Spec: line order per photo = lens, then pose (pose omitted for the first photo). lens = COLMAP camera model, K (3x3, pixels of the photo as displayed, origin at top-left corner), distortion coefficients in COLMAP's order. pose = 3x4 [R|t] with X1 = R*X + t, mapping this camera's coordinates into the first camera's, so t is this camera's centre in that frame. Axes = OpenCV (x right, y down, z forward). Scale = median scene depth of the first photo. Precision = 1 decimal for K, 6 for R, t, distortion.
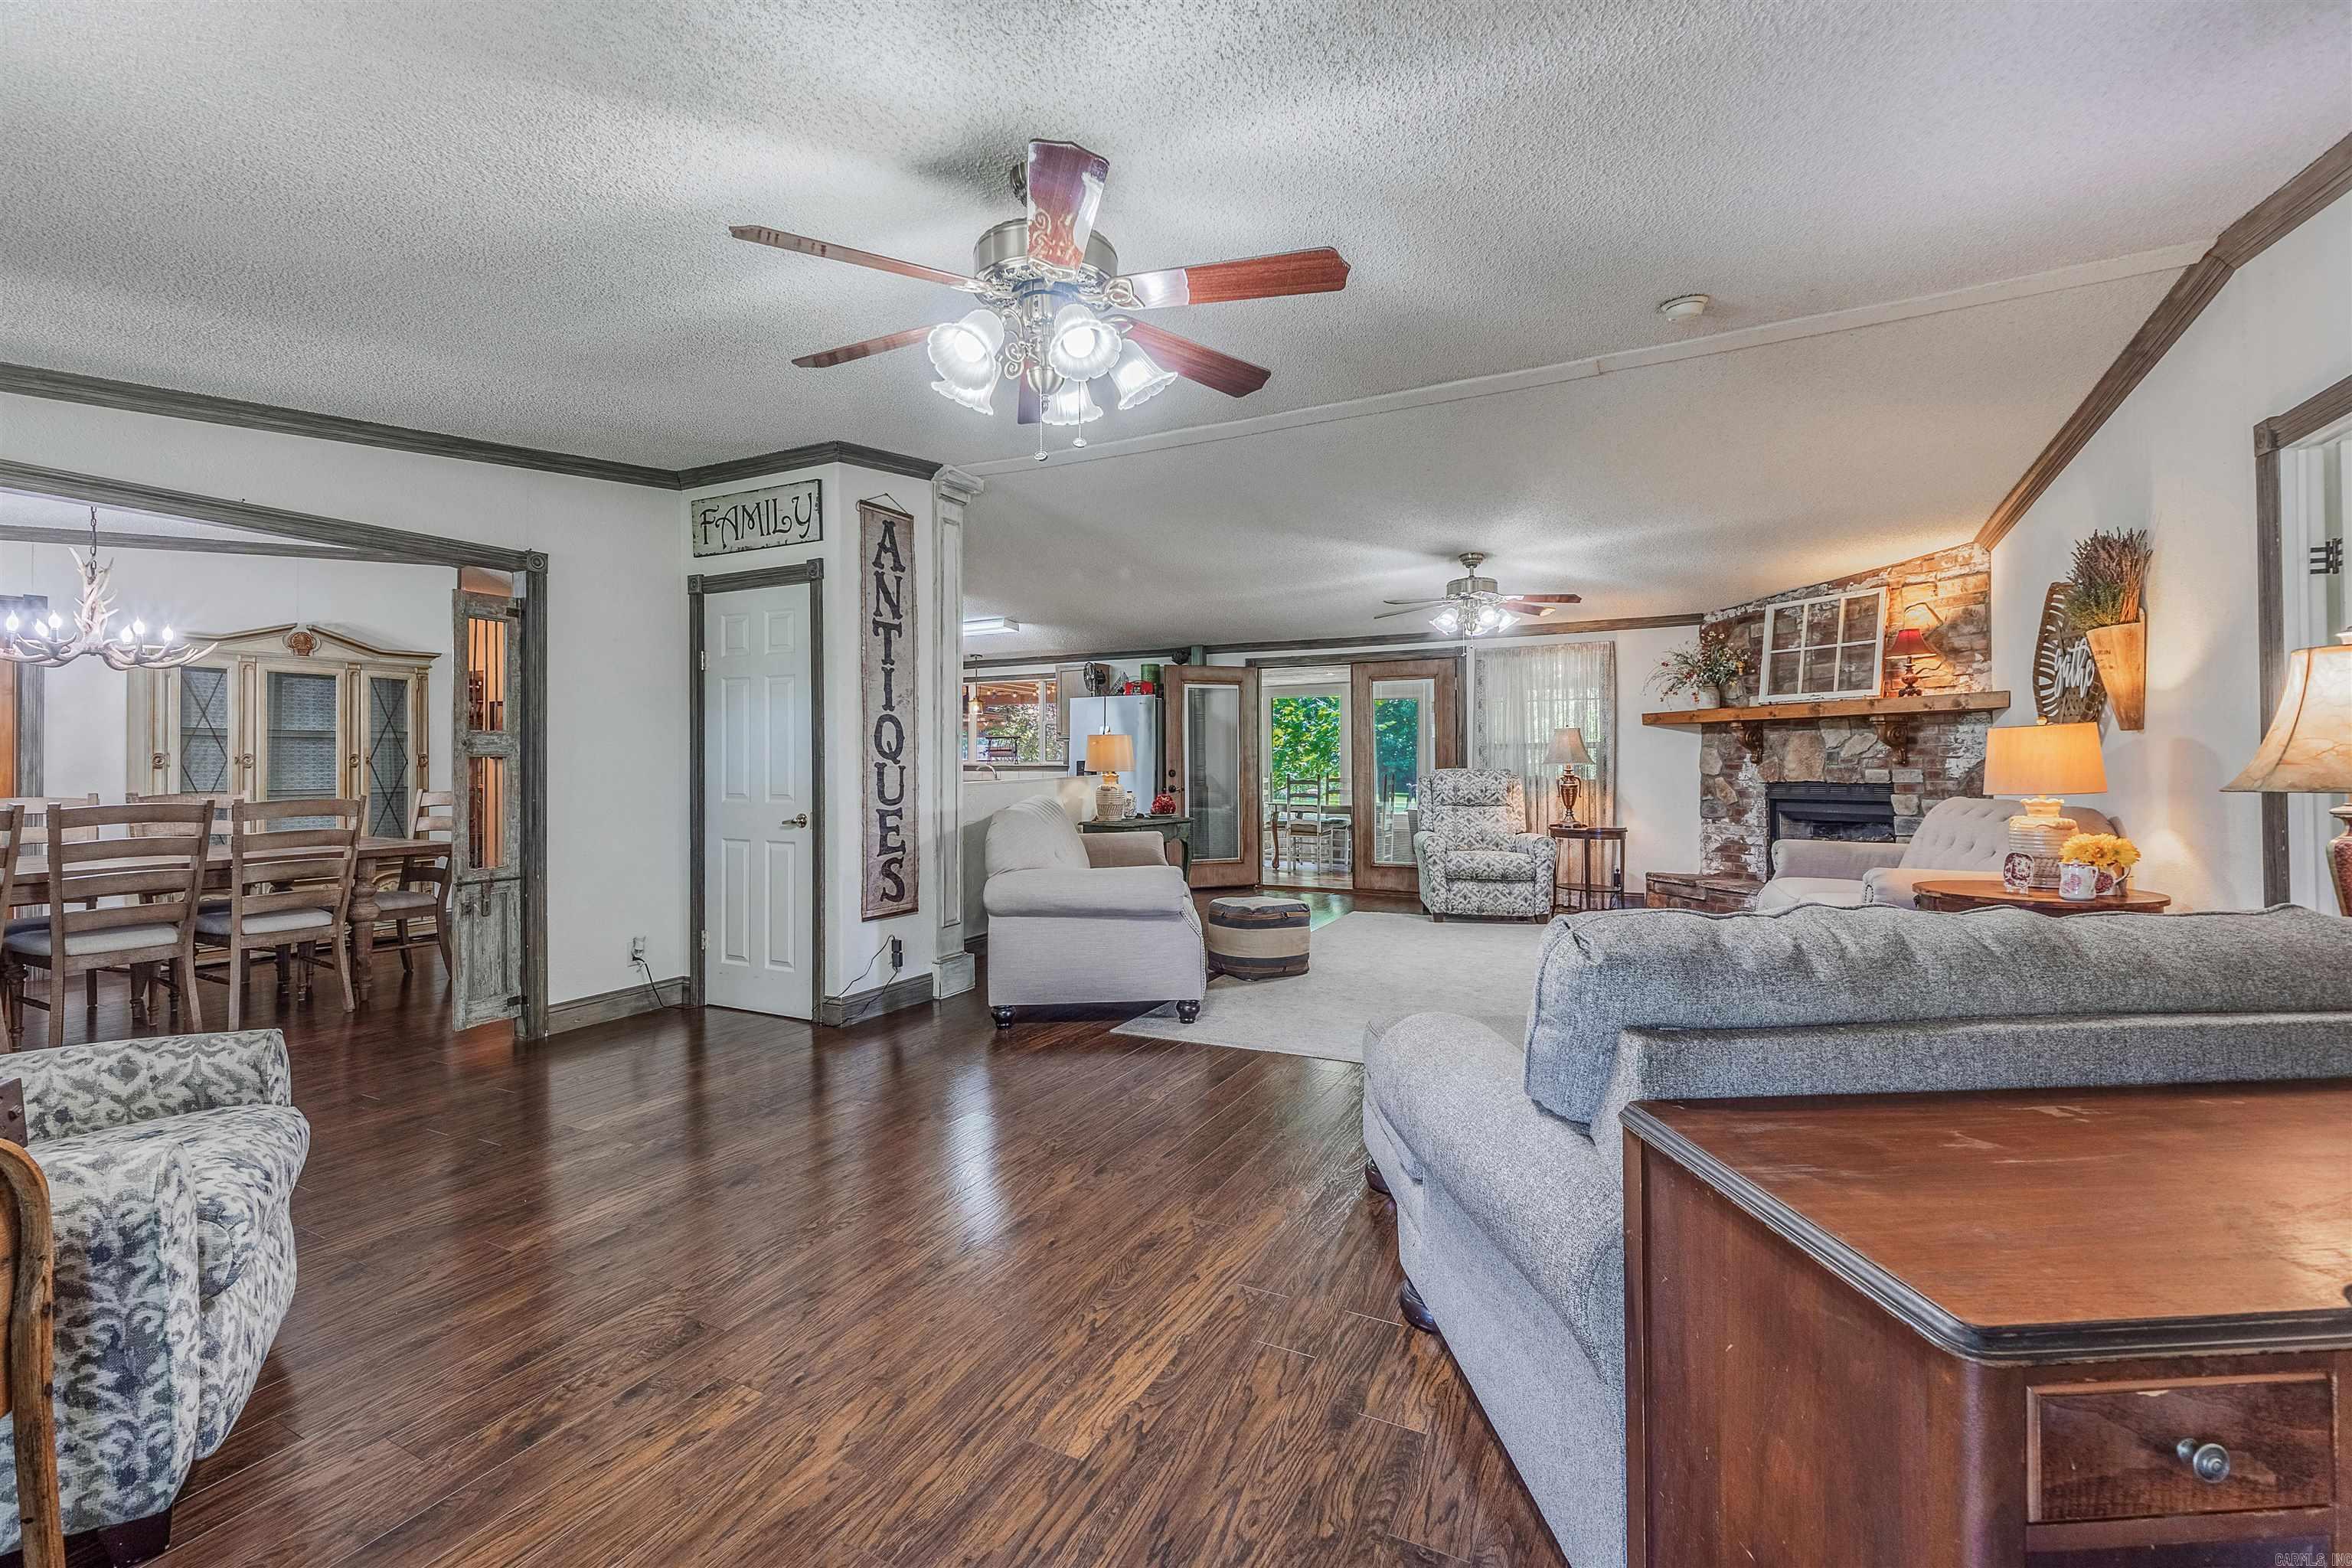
lens RADIAL K [[1017.6, 0, 1166.0], [0, 1017.6, 746.8], [0, 0, 1]] dist [-0.004506, -0.000432]
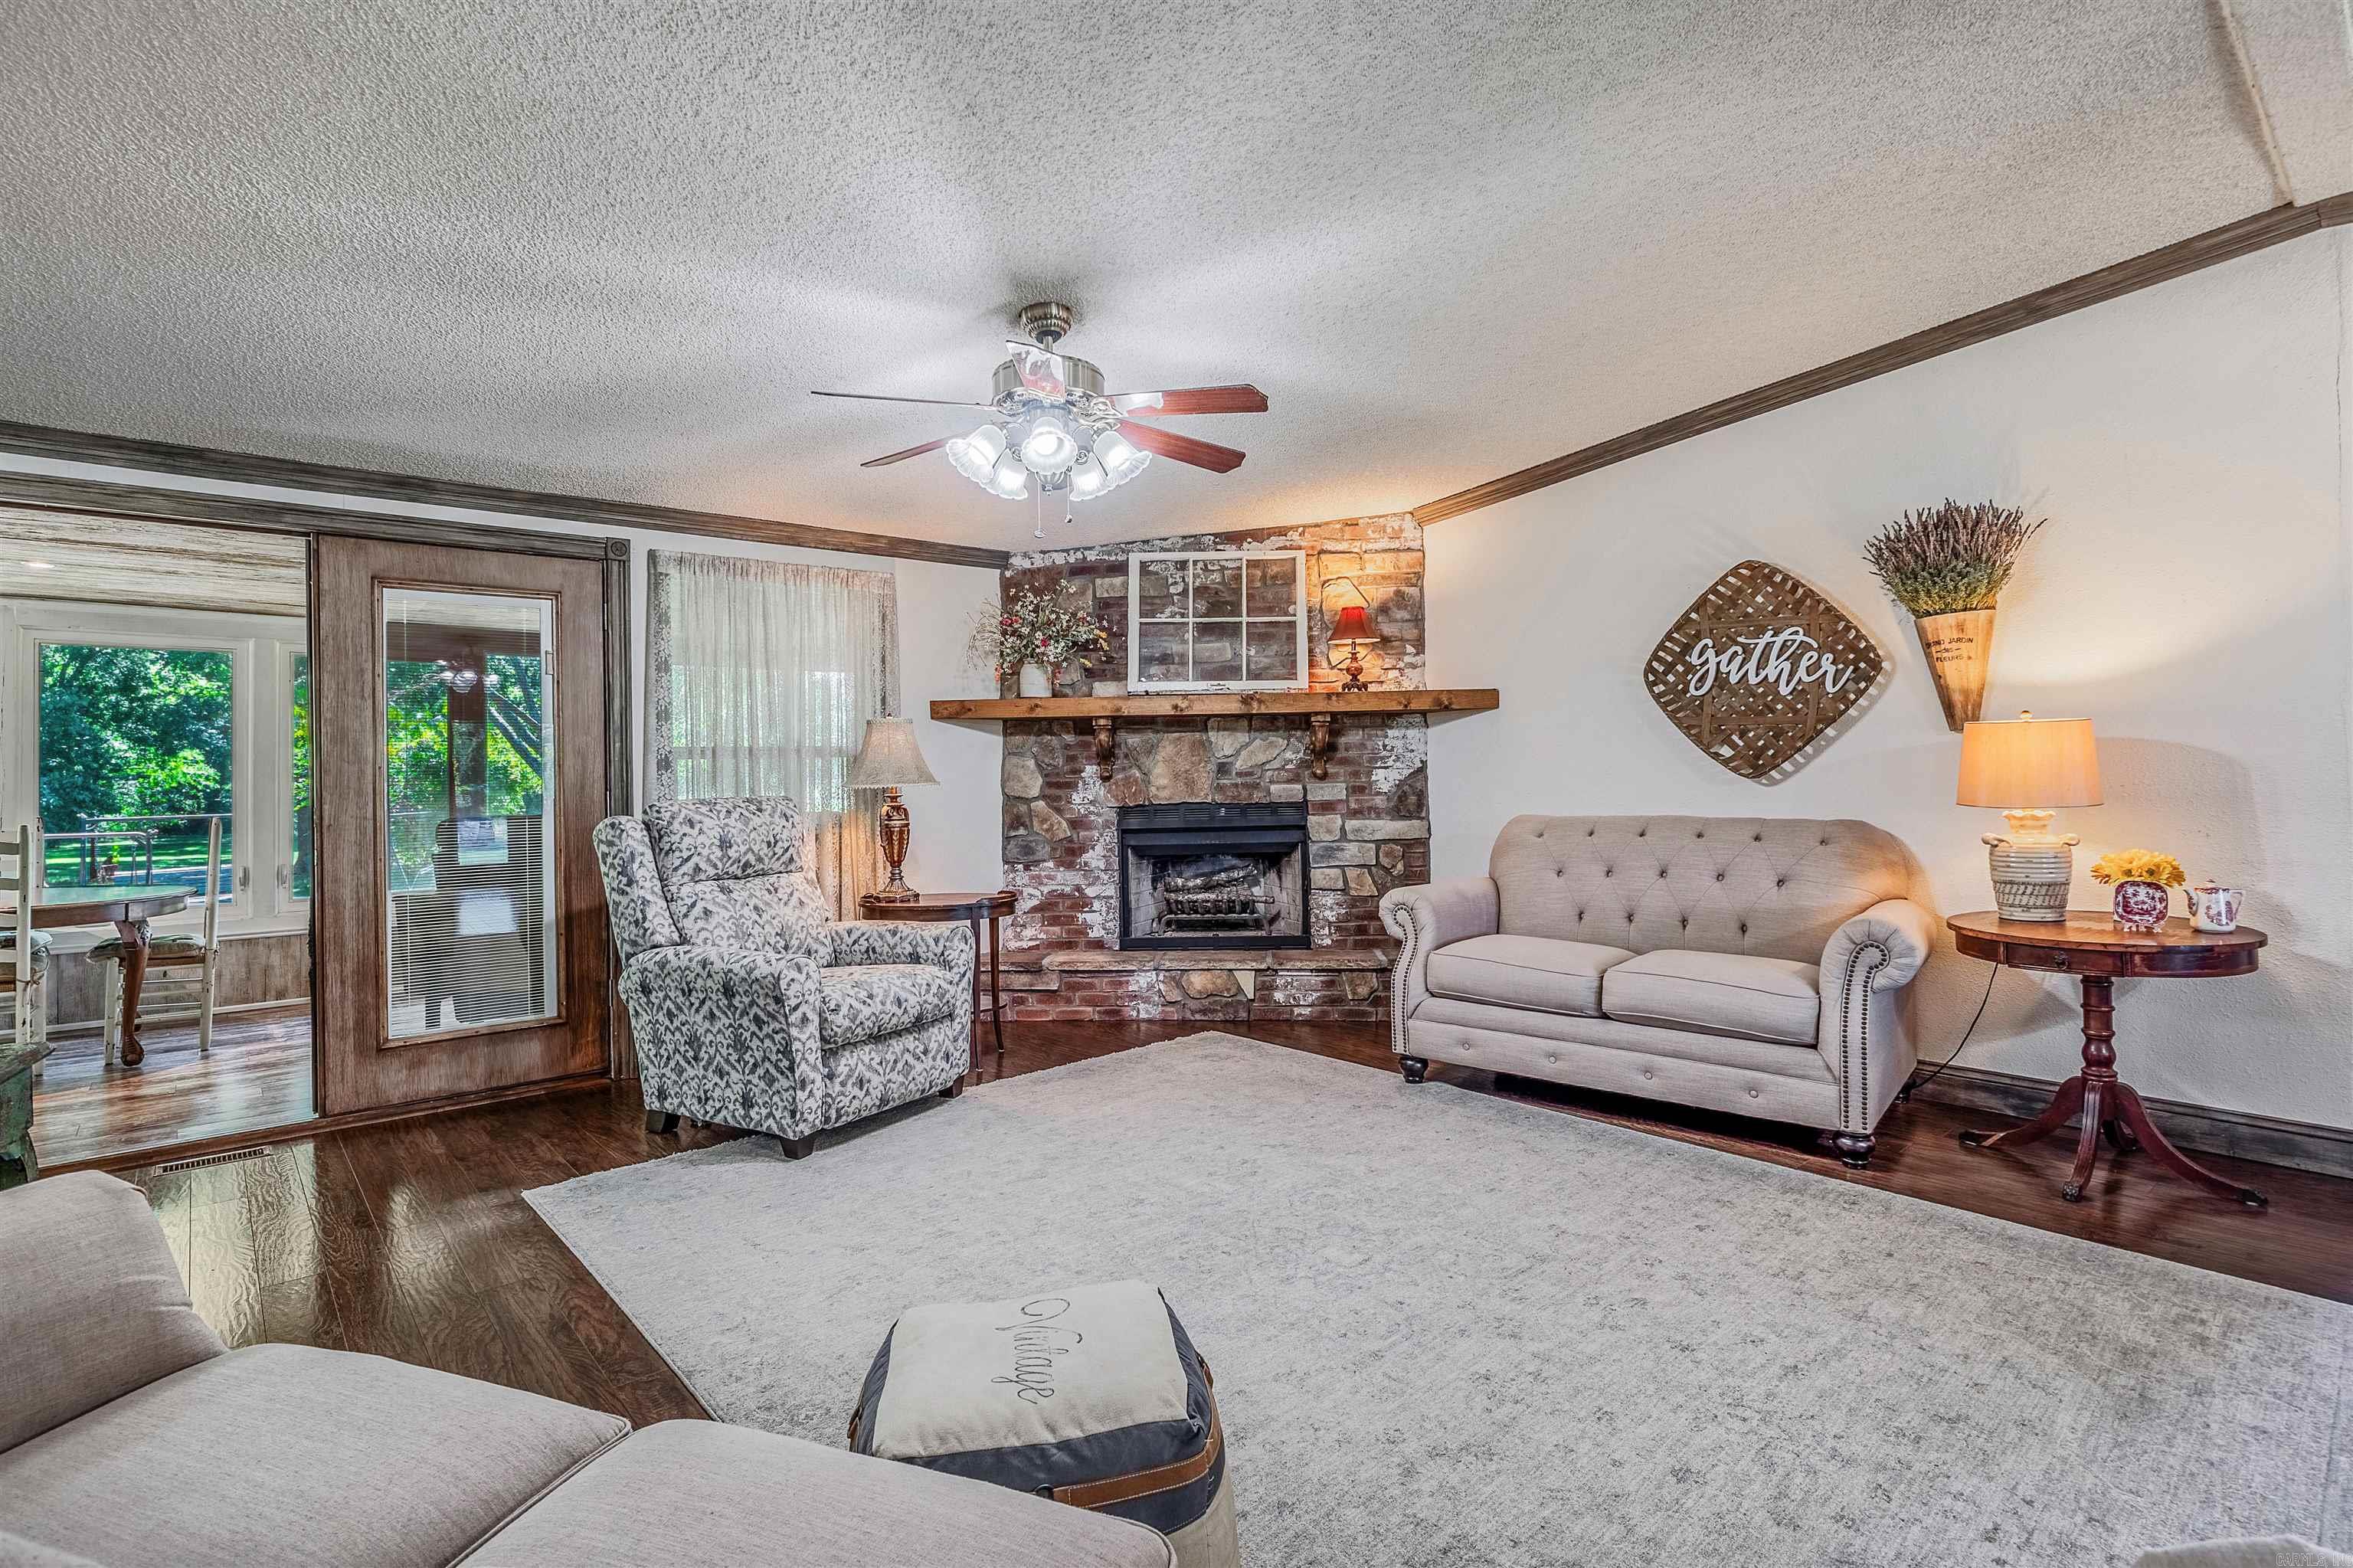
lens RADIAL K [[1132.6, 0, 1178.1], [0, 1132.6, 751.6], [0, 0, 1]] dist [-0.003883, -0.001707]
pose [[0.367064, 0.012457, 0.930112, -0.122388], [0.000305, 0.999909, -0.013512, 0.008302], [-0.930196, 0.005244, 0.367027, 0.688203]]
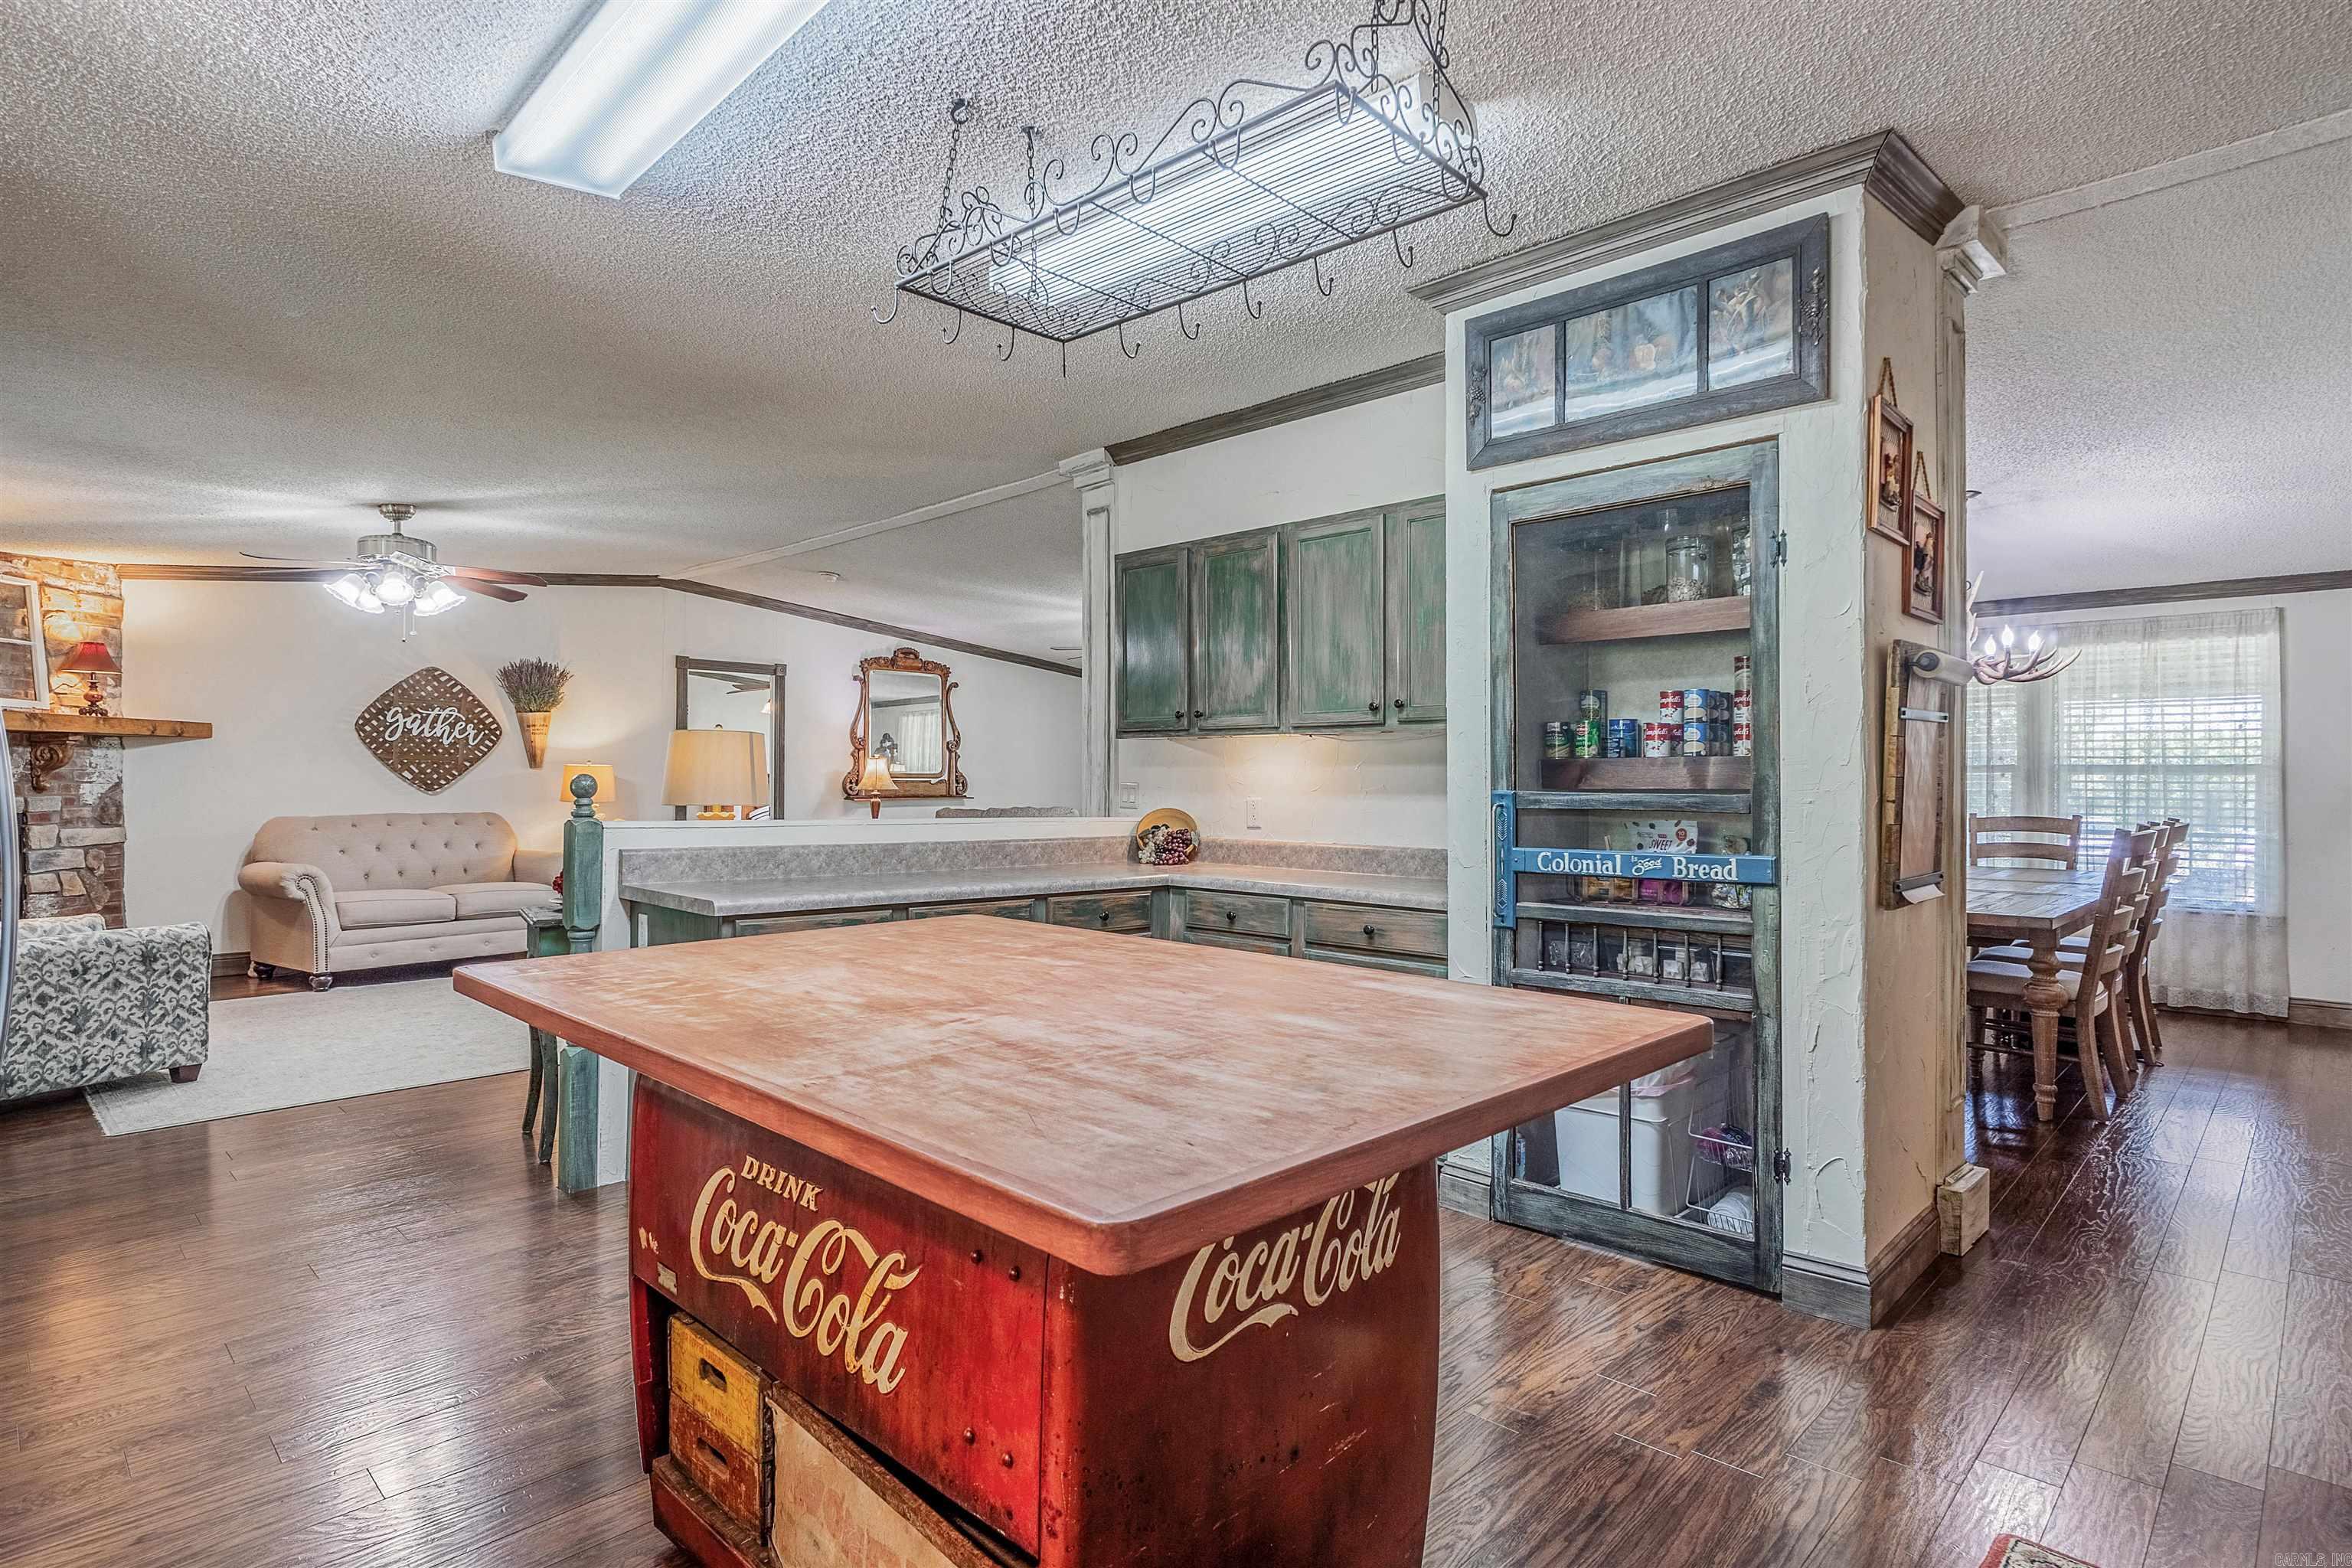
lens RADIAL K [[1200.7, 0, 1184.0], [0, 1200.7, 779.7], [0, 0, 1]] dist [-0.009961, 0.000870]
pose [[-0.960513, 0.003516, 0.278212, -0.438351], [-0.000664, 0.999888, -0.014929, 0.020135], [-0.278233, -0.014525, -0.960404, 1.506688]]
